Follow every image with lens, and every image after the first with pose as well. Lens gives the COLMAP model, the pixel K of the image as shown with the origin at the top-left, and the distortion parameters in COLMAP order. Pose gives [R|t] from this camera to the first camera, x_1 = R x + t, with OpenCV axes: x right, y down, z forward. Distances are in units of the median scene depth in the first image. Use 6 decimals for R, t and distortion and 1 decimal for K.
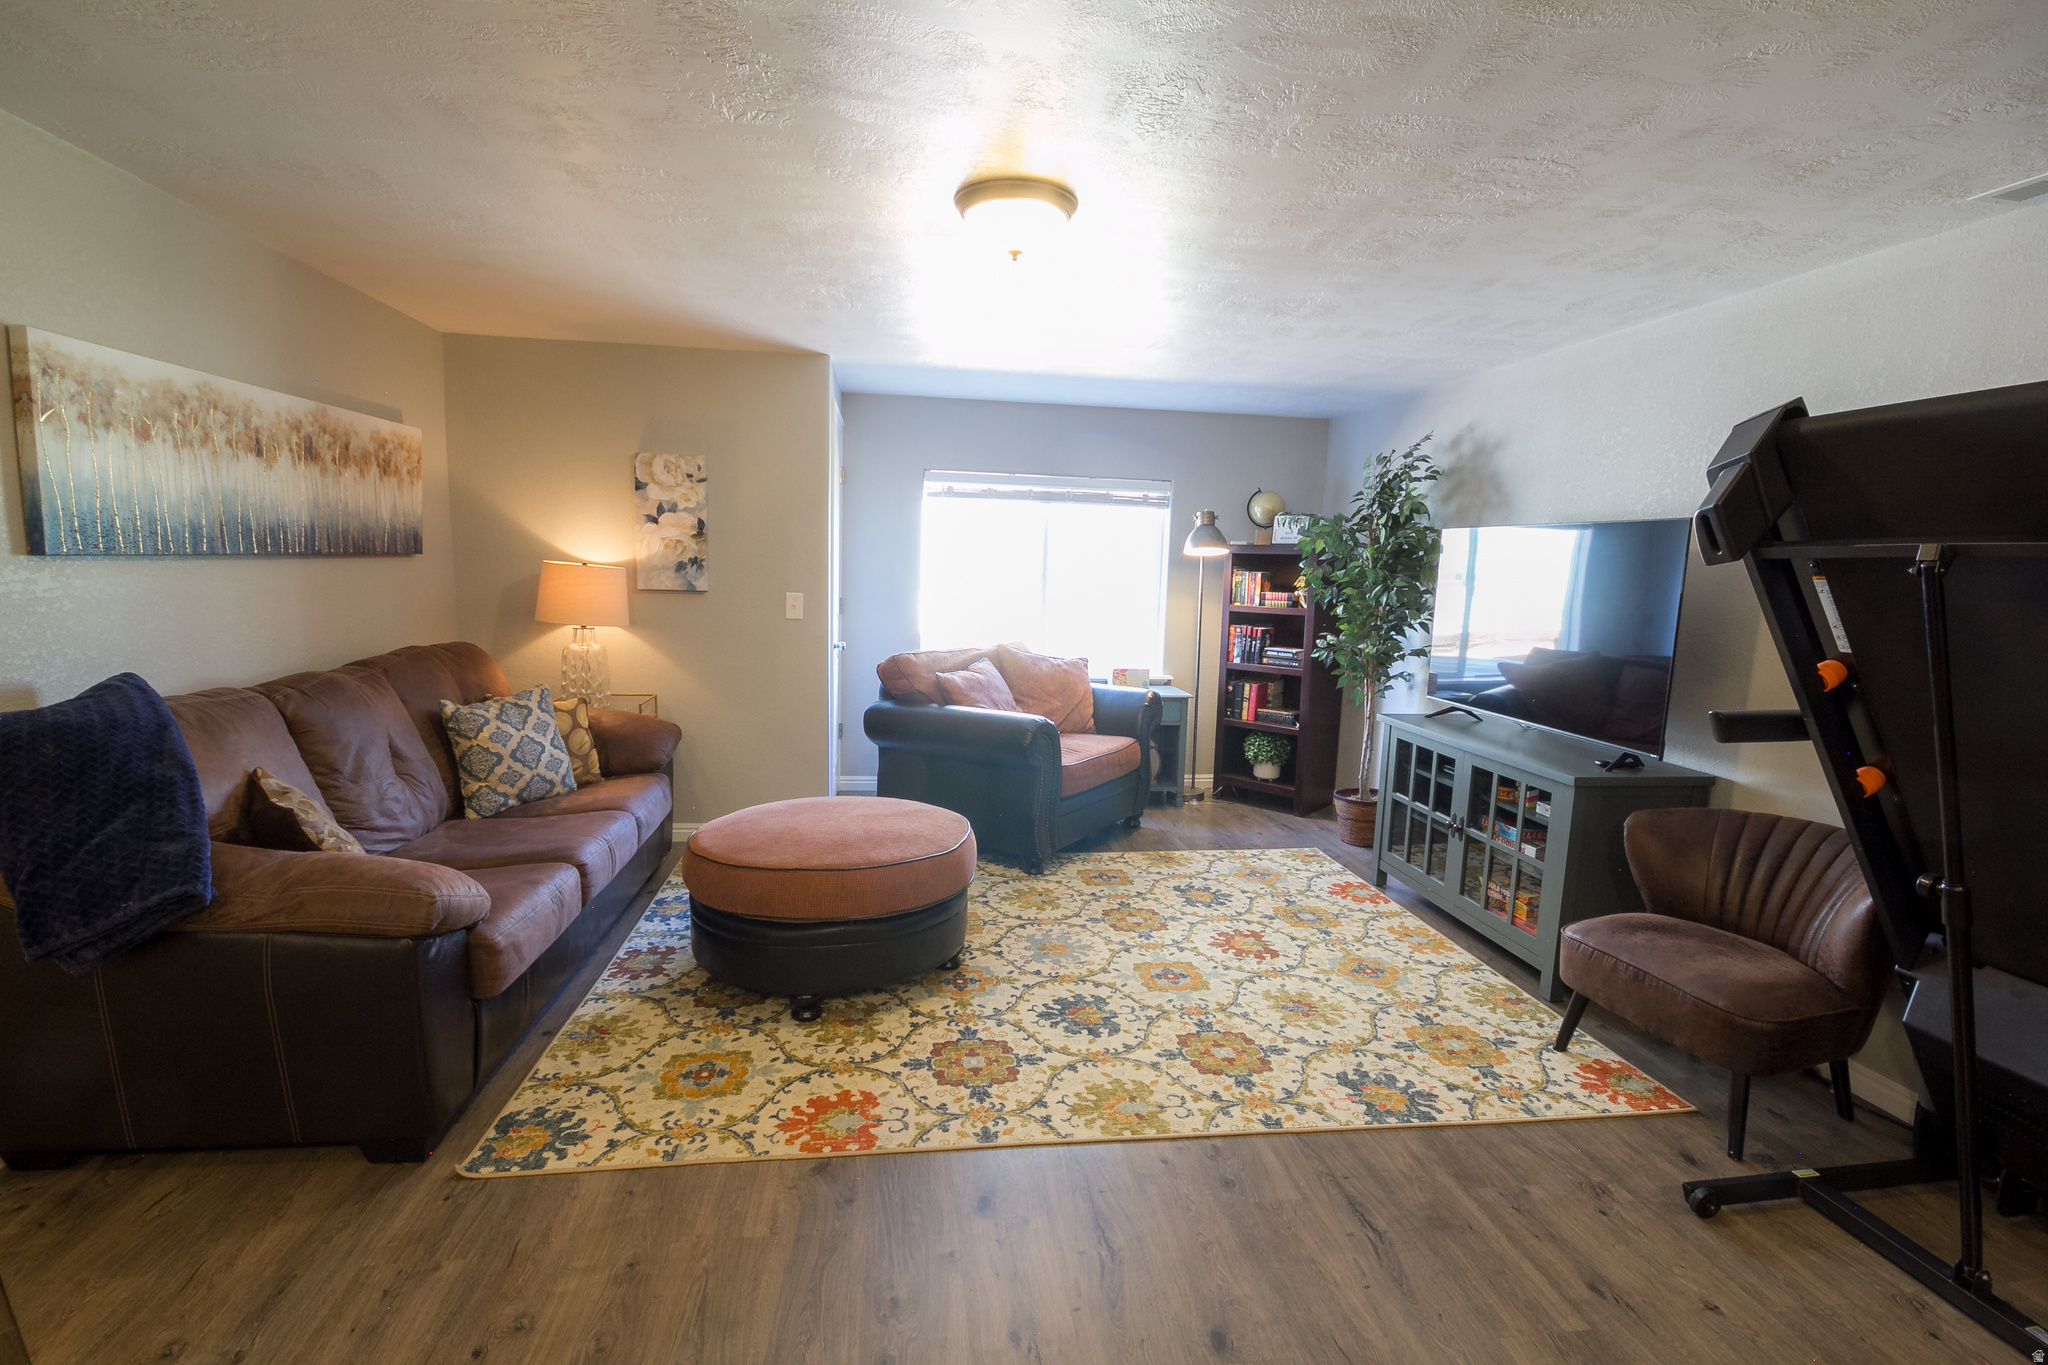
lens RADIAL K [[910.8, 0, 1024.0], [0, 910.8, 682.5], [0, 0, 1]] dist [0.000693, -0.000278]
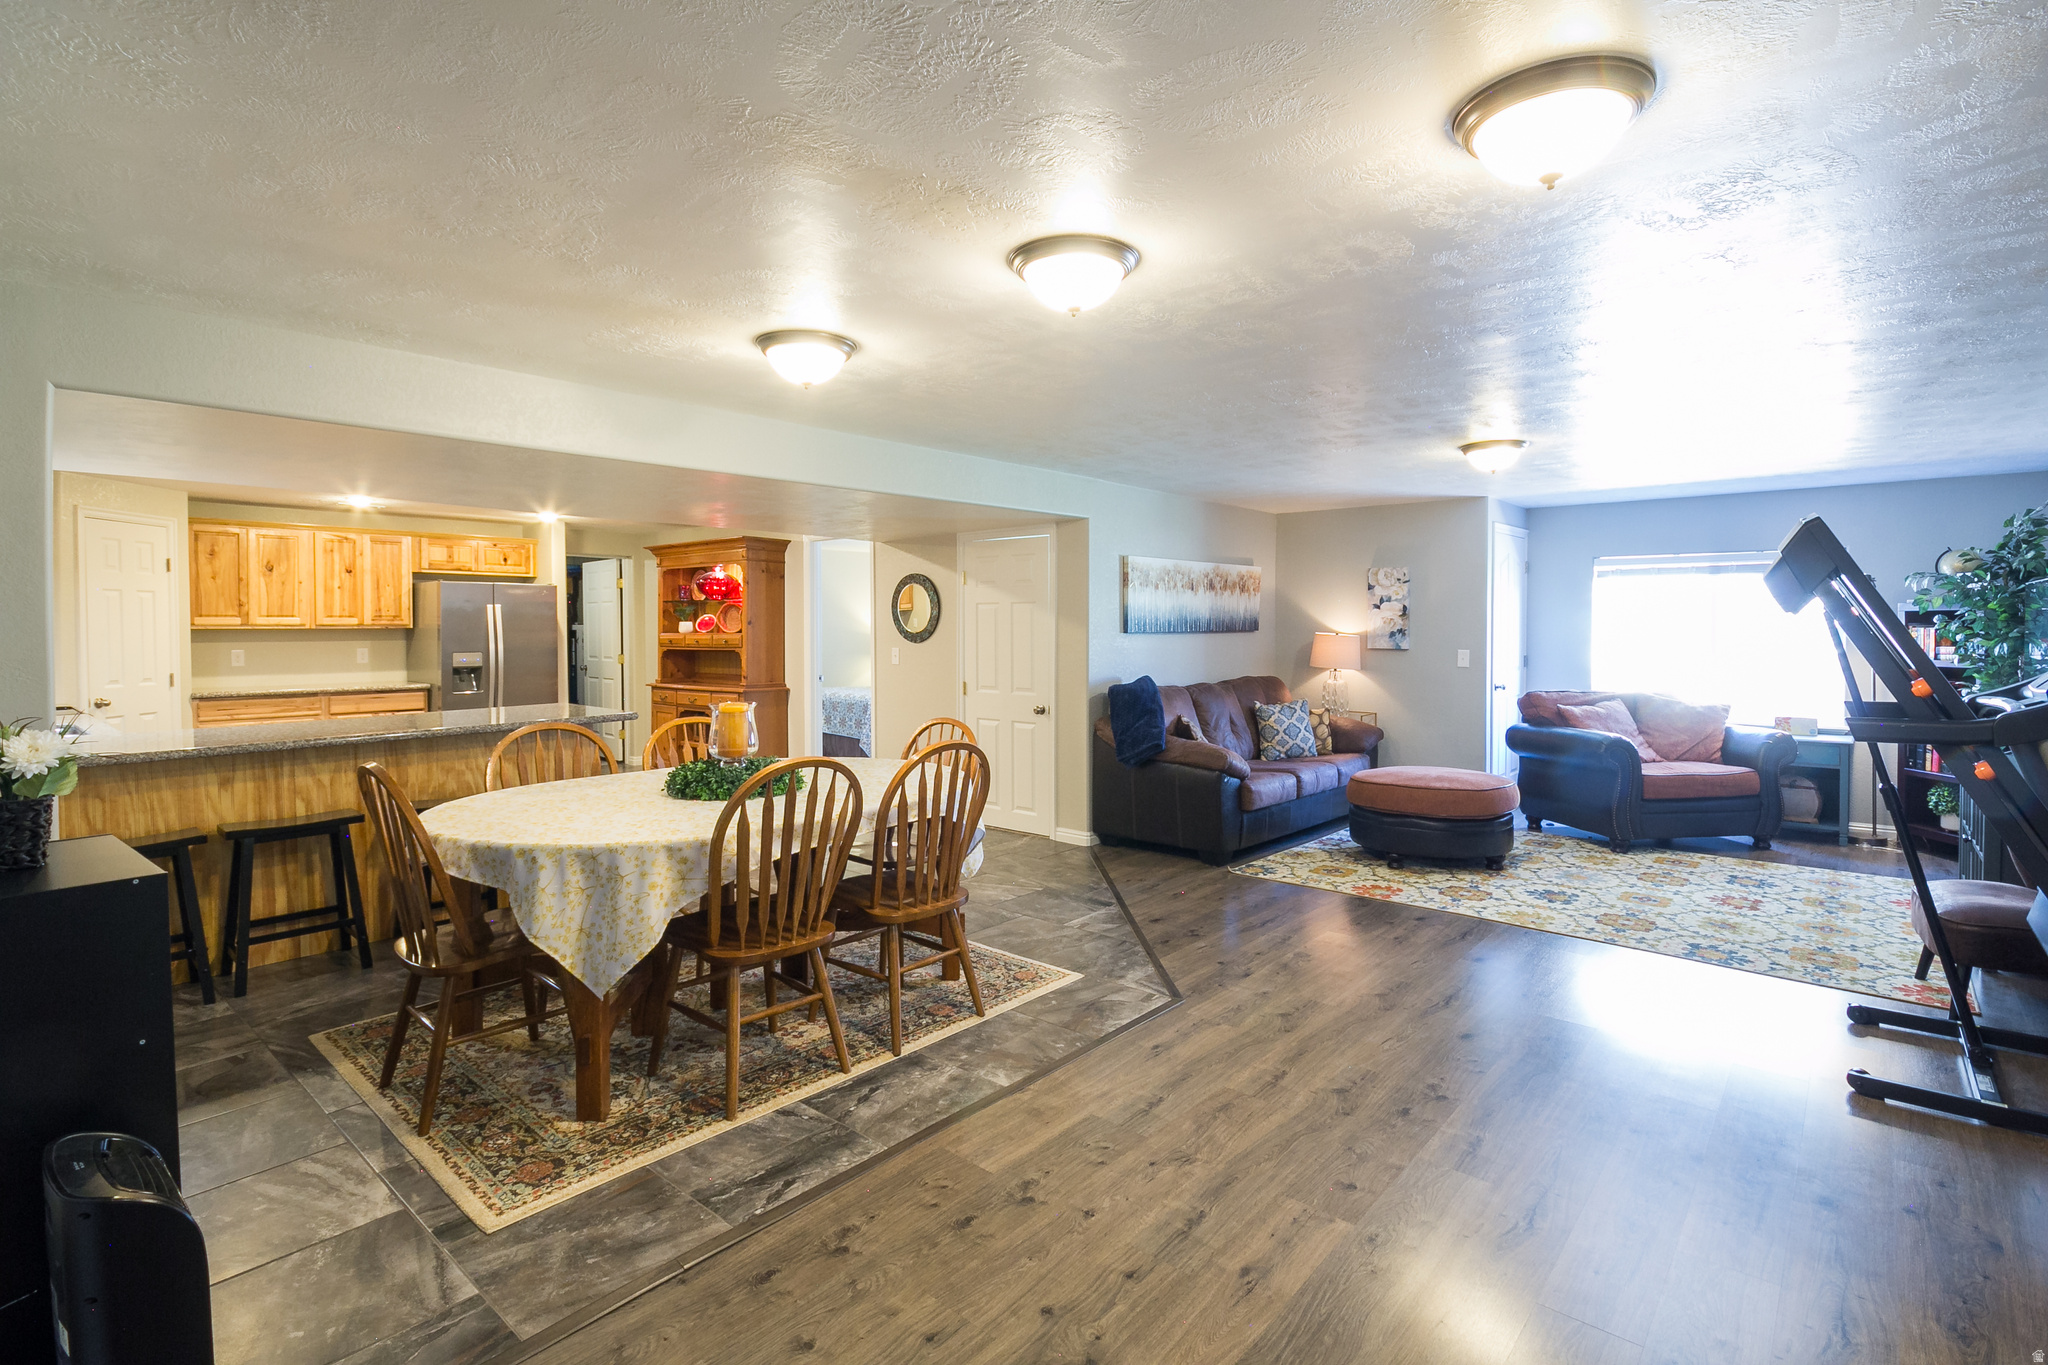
lens RADIAL K [[968.2, 0, 1013.3], [0, 968.2, 632.2], [0, 0, 1]] dist [-0.004111, -0.001314]
pose [[0.623748, -0.026625, -0.781172, 0.657003], [-0.083263, 0.991470, -0.100275, 0.117387], [0.777178, 0.127589, 0.616210, -0.707681]]
